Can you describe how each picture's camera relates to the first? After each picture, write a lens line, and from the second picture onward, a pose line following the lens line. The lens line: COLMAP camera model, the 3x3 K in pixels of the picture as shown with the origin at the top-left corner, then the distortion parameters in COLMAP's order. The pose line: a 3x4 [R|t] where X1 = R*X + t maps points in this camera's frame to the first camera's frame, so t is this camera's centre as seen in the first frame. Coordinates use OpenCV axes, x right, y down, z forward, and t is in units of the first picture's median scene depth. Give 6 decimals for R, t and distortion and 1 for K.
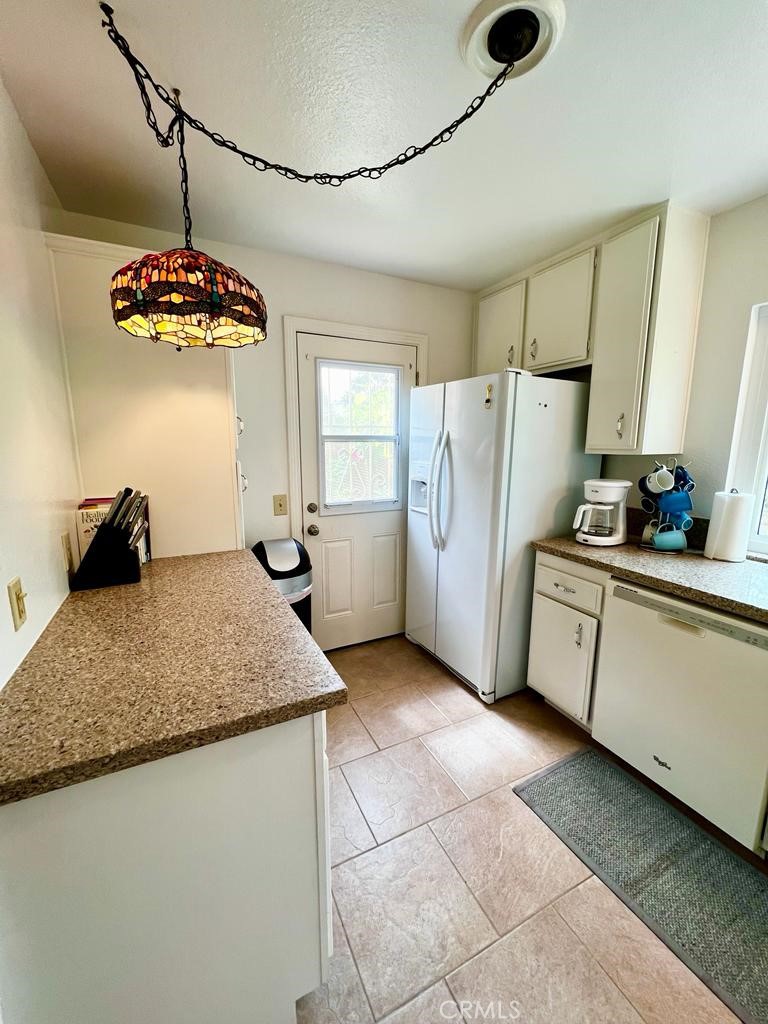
lens RADIAL K [[408.3, 0, 383.3], [0, 408.3, 513.0], [0, 0, 1]] dist [0.000651, -0.000283]
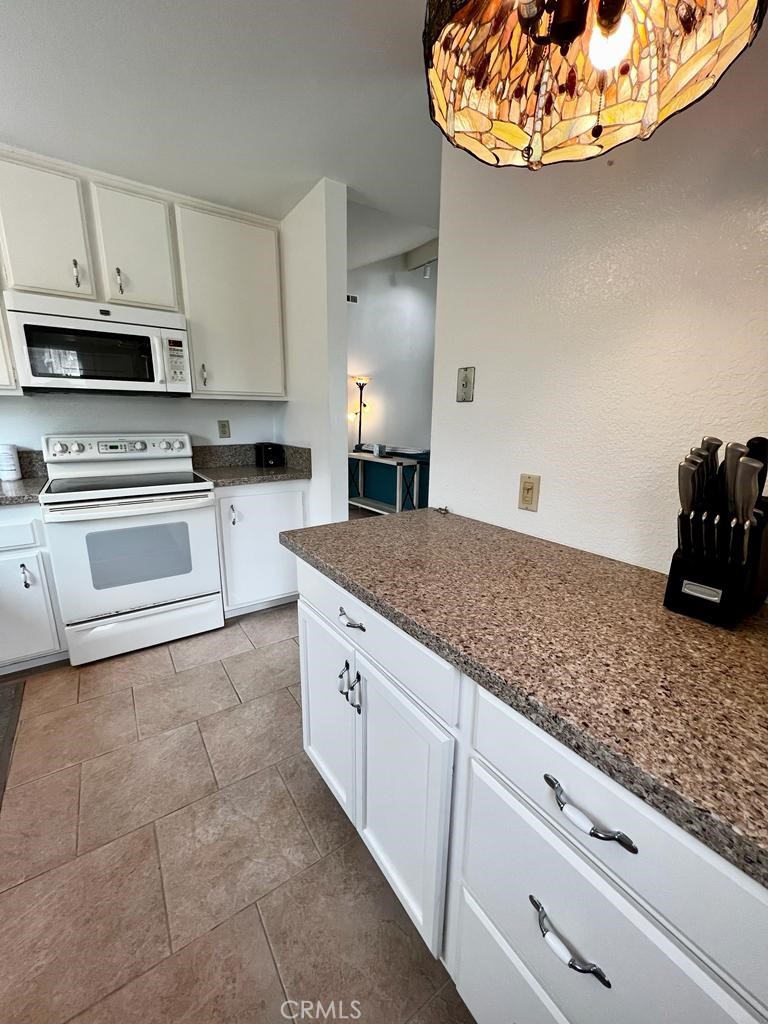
lens RADIAL K [[408.3, 0, 381.1], [0, 408.3, 515.1], [0, 0, 1]] dist [0.000651, -0.000283]
pose [[-0.991042, 0.018408, -0.132278, -0.122681], [-0.037196, 0.913220, 0.405765, -0.121123], [0.128268, 0.407051, -0.904355, 1.115688]]
